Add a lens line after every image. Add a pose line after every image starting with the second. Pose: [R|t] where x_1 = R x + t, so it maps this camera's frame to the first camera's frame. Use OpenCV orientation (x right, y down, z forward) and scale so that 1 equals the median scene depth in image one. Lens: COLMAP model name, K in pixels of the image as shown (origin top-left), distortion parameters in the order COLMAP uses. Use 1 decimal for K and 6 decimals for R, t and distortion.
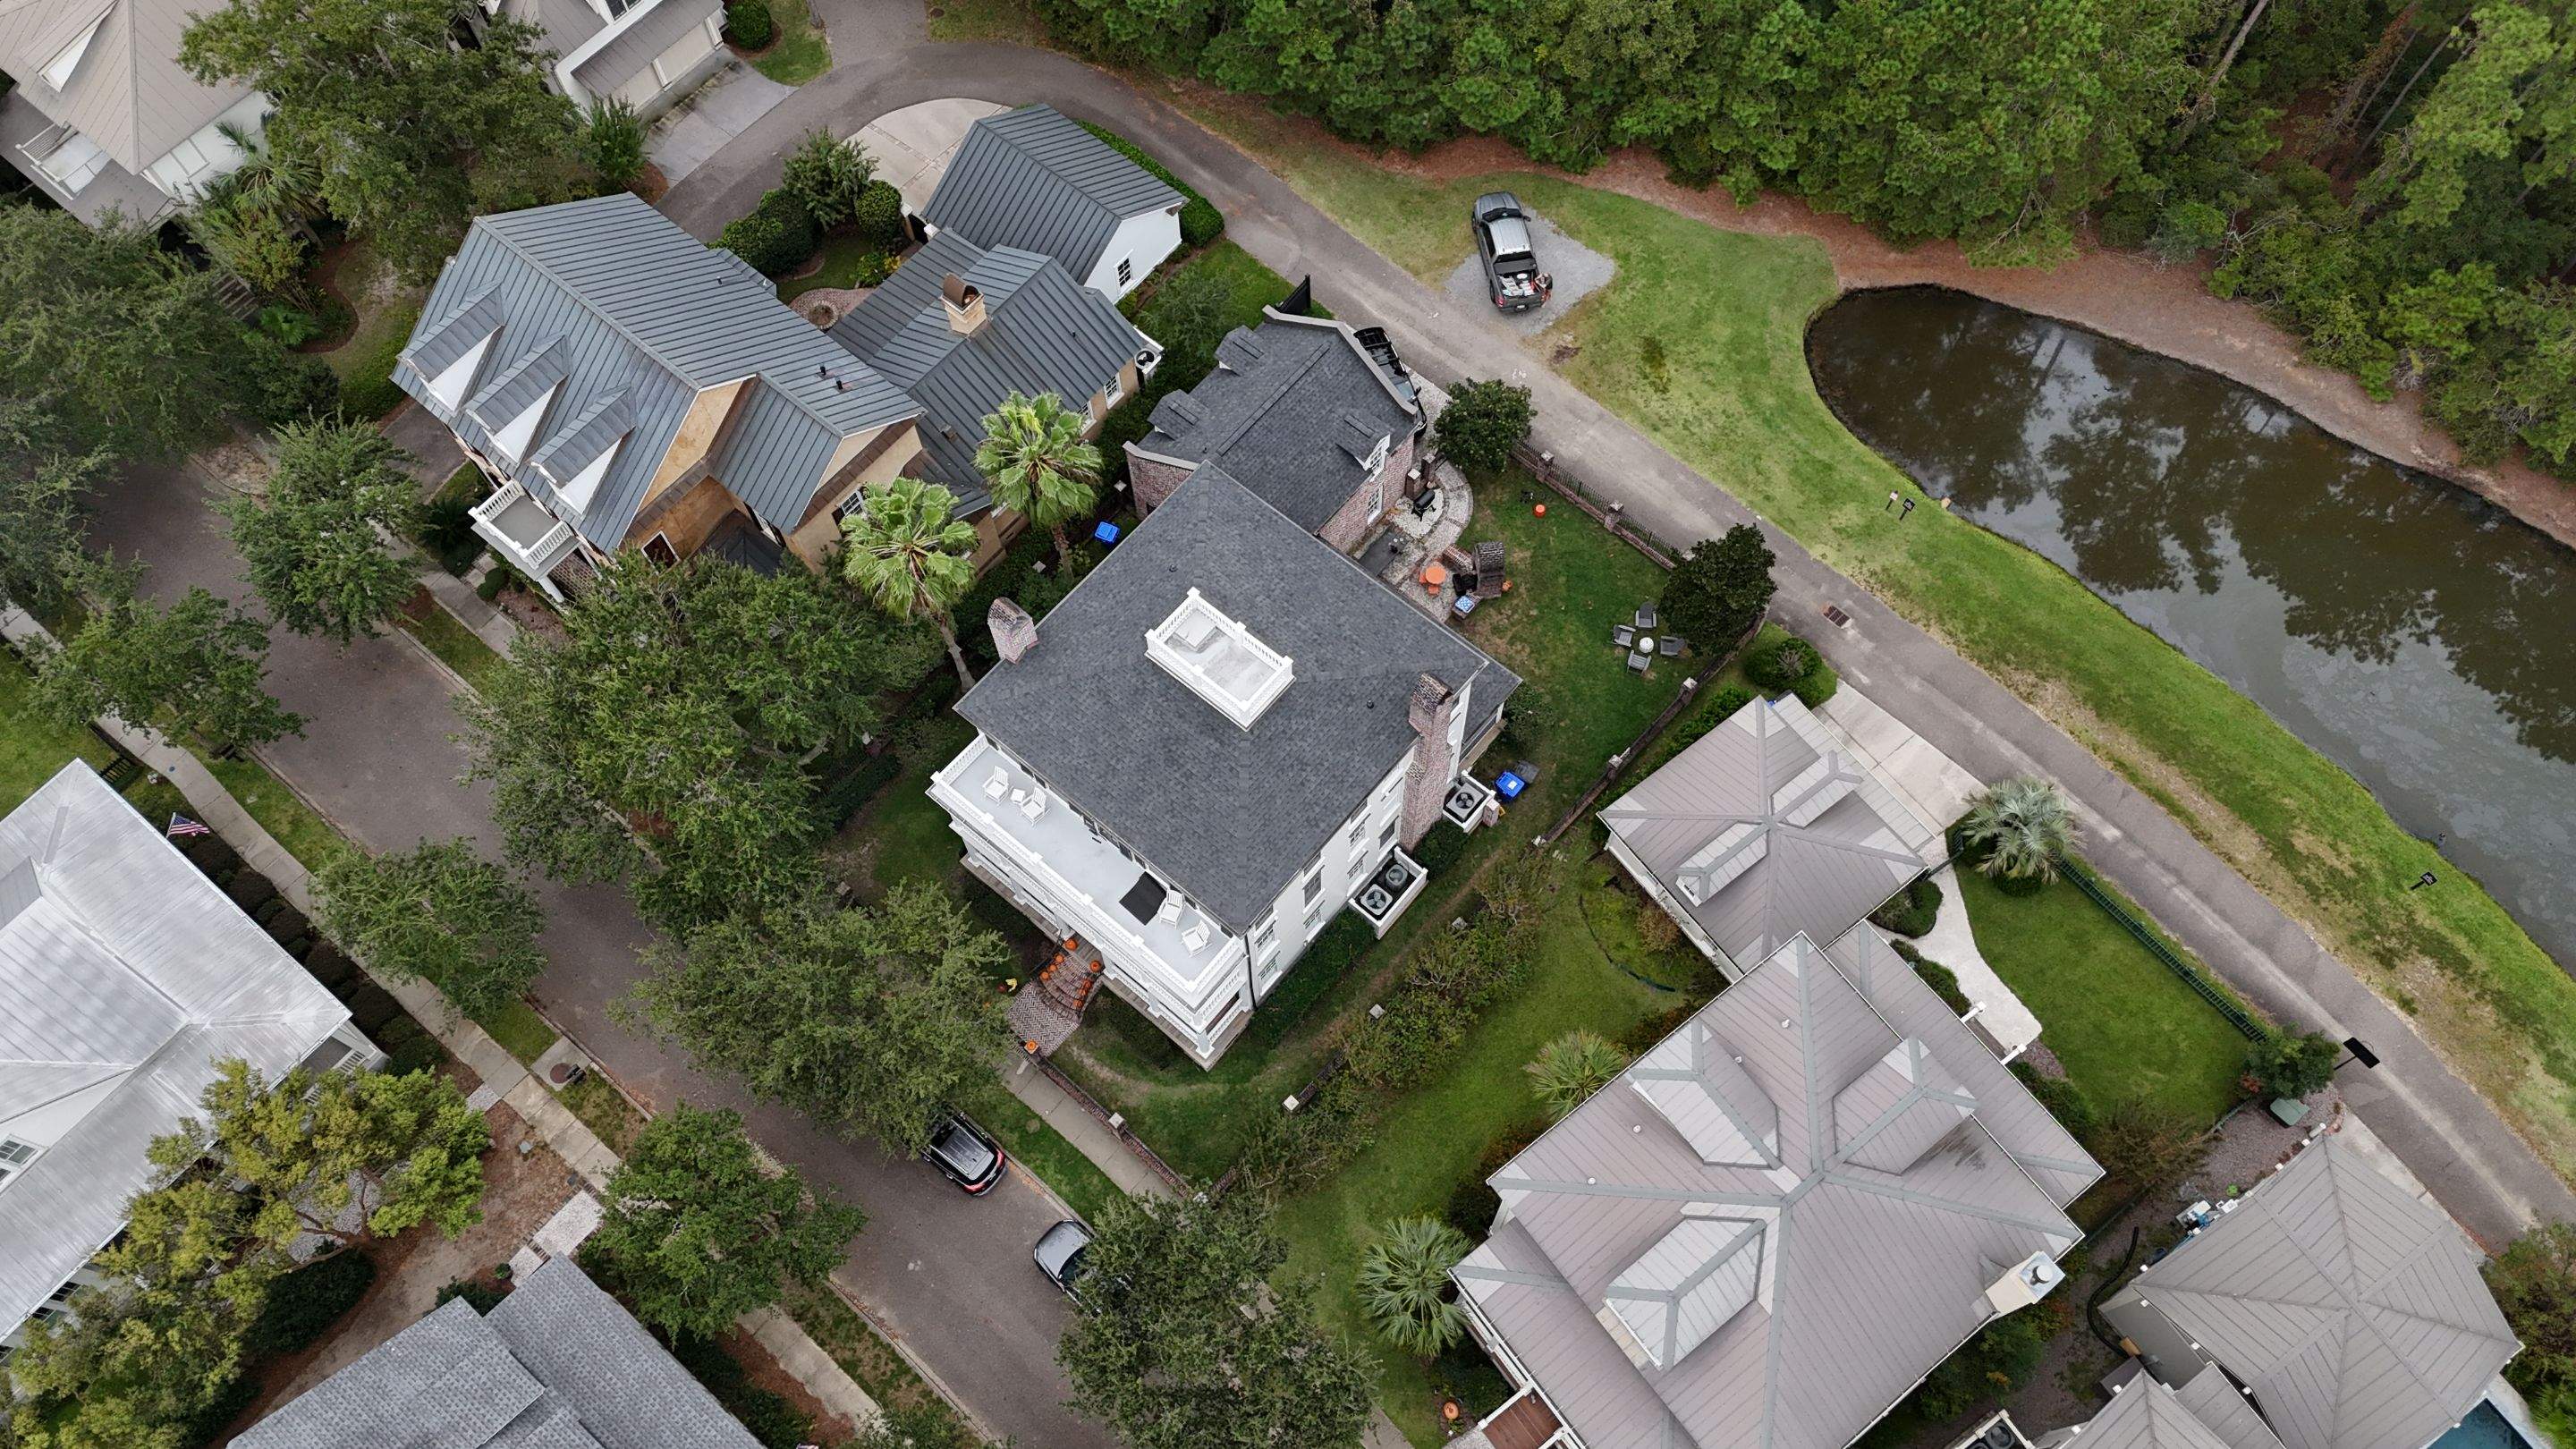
lens RADIAL K [[1843.5, 0, 1299.4], [0, 1843.5, 762.5], [0, 0, 1]] dist [0.057296, -0.083244]
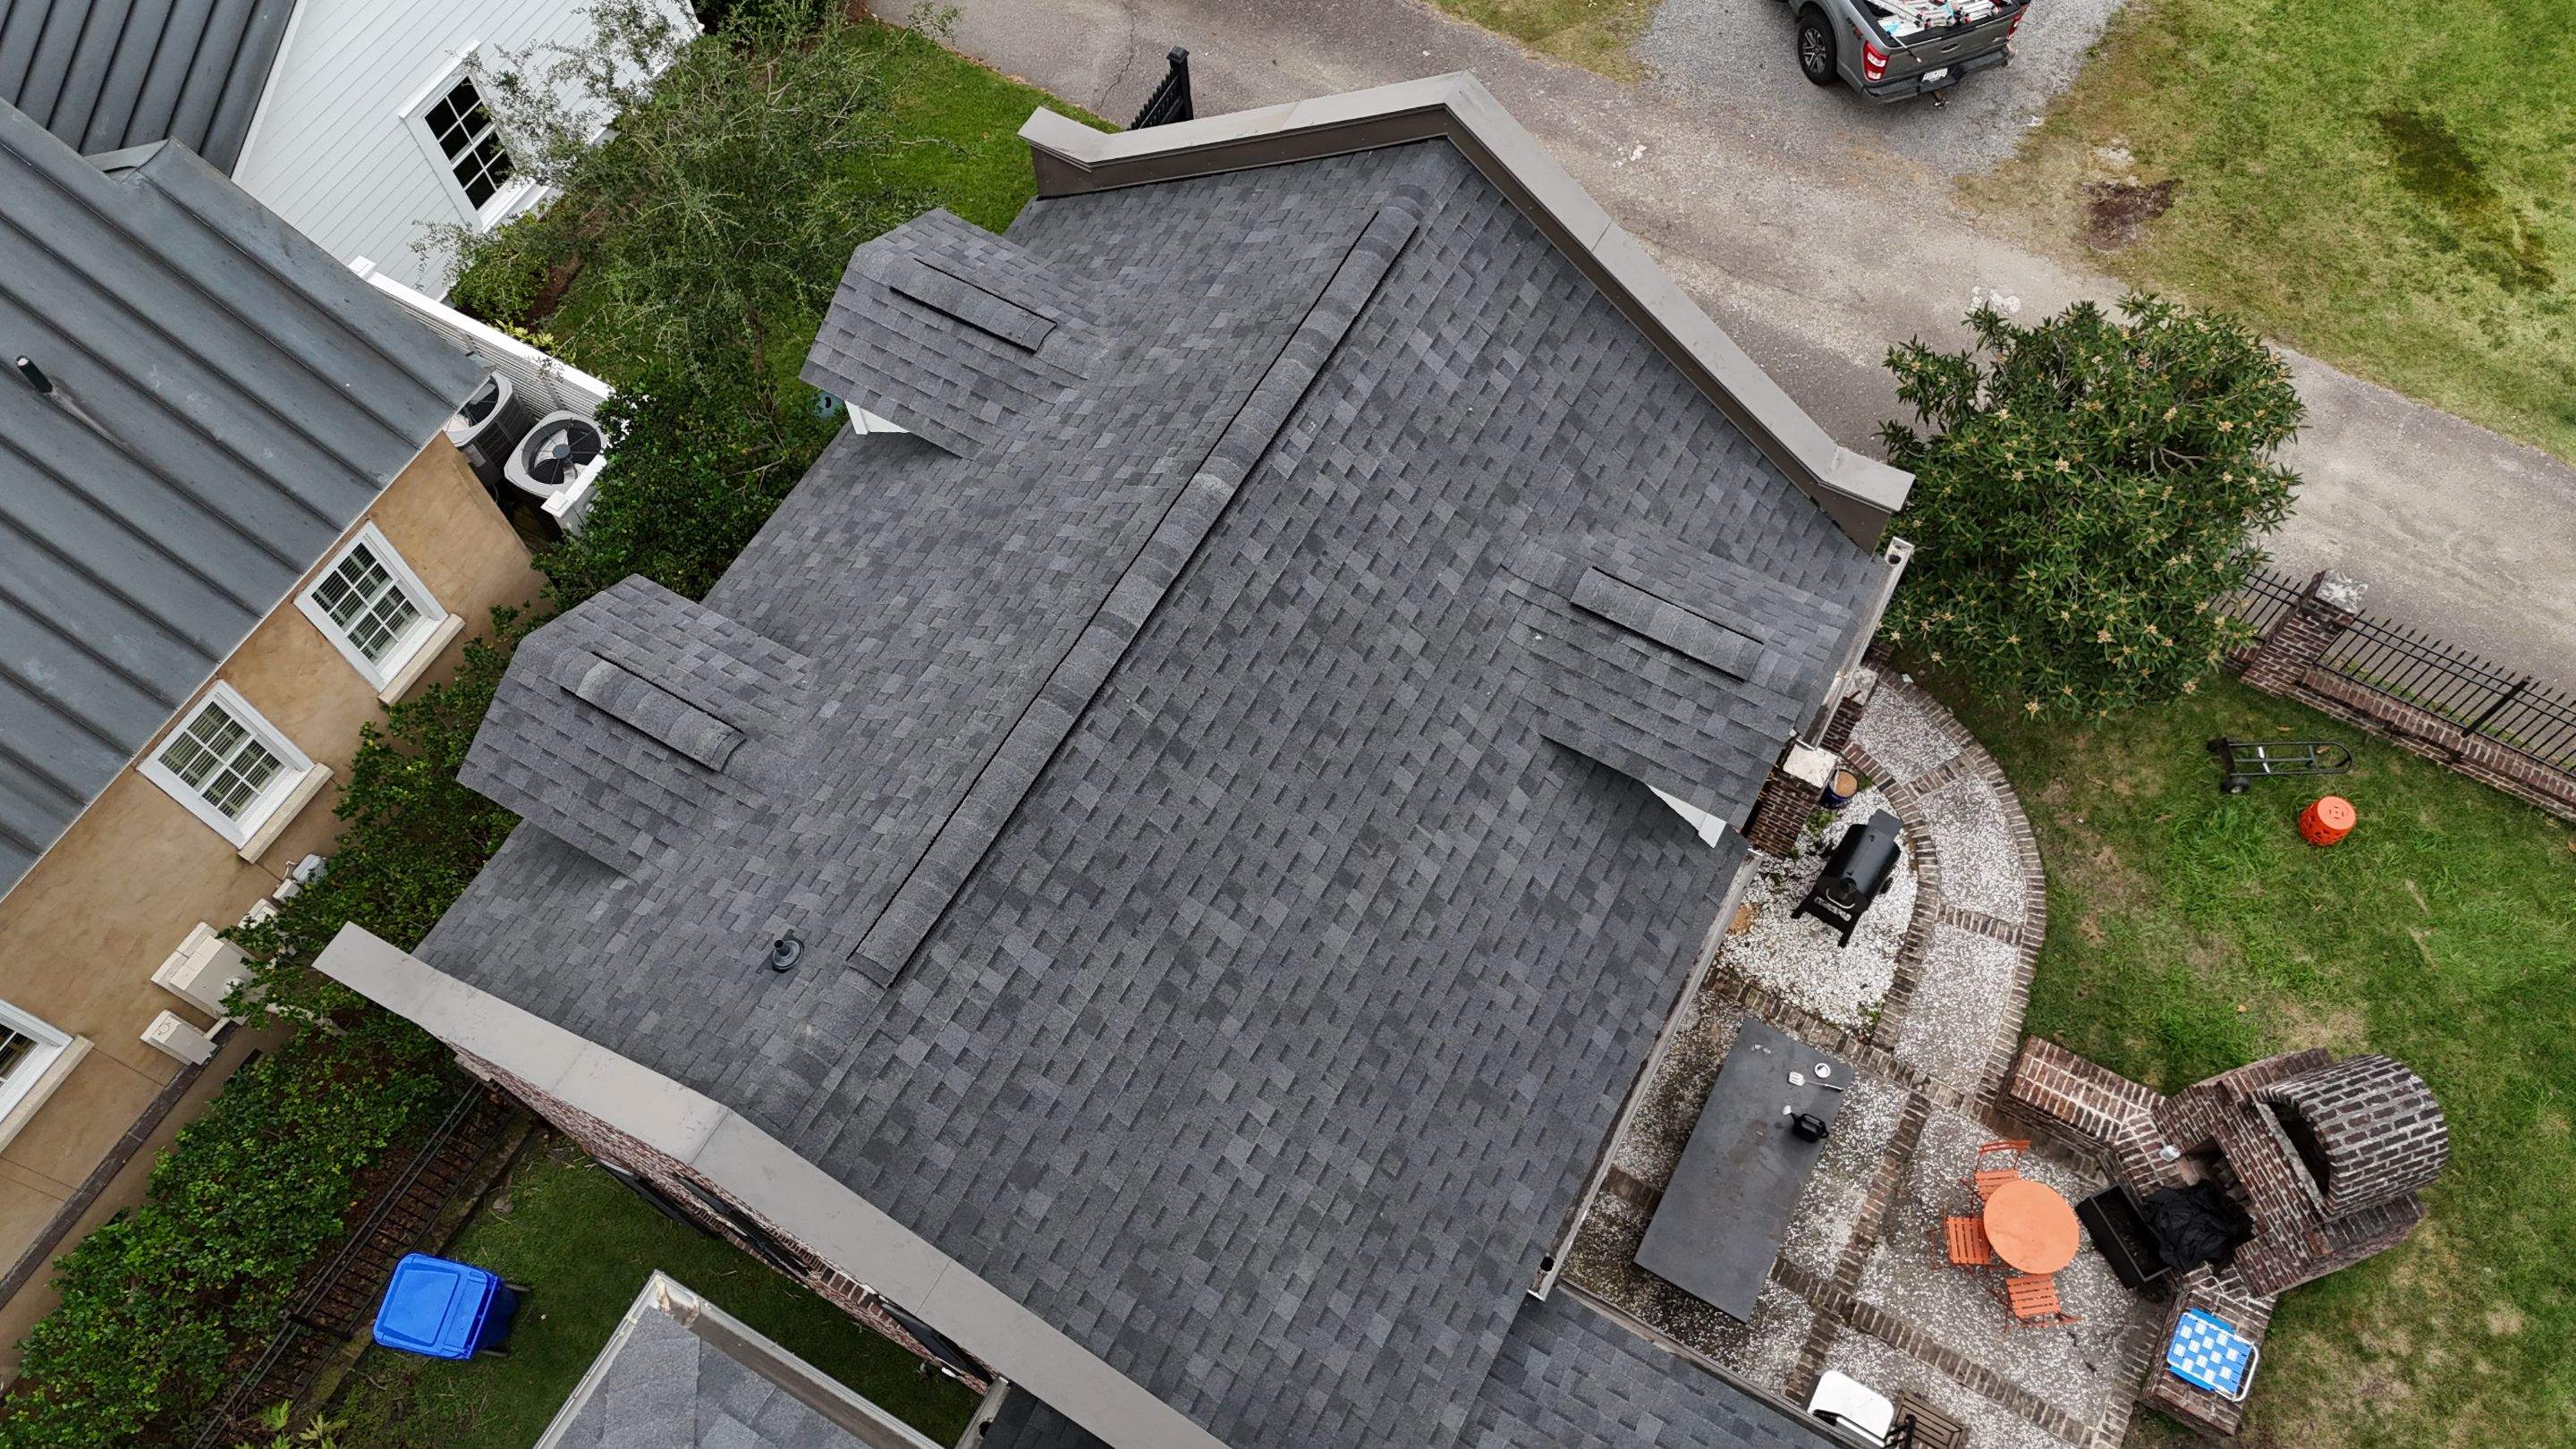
lens RADIAL K [[1843.5, 0, 1299.4], [0, 1843.5, 762.5], [0, 0, 1]] dist [0.057296, -0.083244]
pose [[0.982918, -0.167672, 0.075885, -0.015888], [0.171146, 0.984358, -0.041817, -0.155259], [-0.067686, 0.054090, 0.996239, 0.767475]]
